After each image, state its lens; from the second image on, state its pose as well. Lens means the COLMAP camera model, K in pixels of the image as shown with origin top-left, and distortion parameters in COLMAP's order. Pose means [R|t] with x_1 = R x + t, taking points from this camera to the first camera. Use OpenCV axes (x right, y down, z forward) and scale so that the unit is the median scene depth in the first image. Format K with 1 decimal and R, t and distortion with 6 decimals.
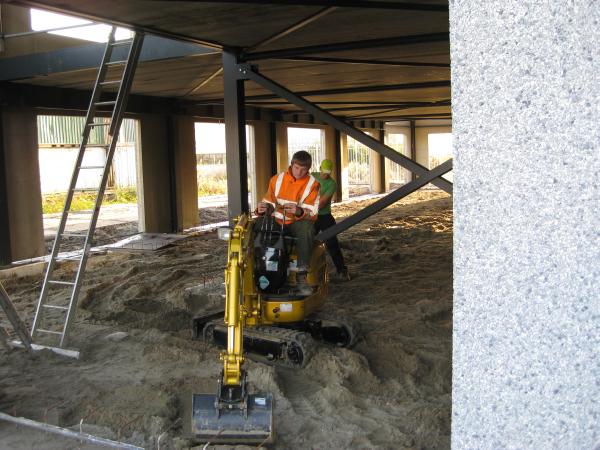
lens RADIAL K [[676.7, 0, 300.0], [0, 676.7, 225.0], [0, 0, 1]] dist [-0.134663, -0.001809]
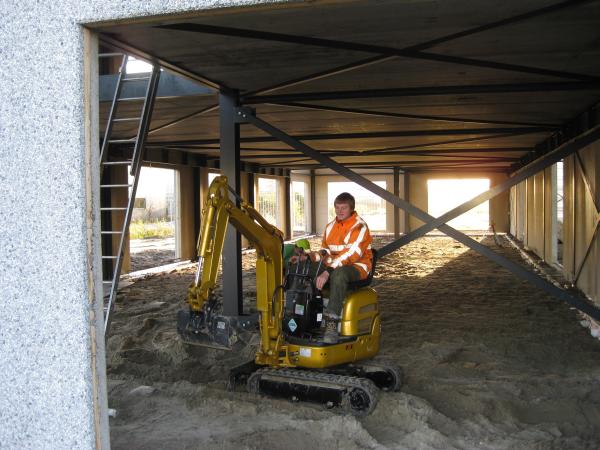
lens RADIAL K [[676.7, 0, 300.0], [0, 676.7, 225.0], [0, 0, 1]] dist [-0.134663, -0.001809]
pose [[0.978520, 0.009391, 0.205937, -0.120352], [0.005091, 0.997556, -0.069679, 0.001249], [-0.206089, 0.069231, 0.976081, 0.017253]]
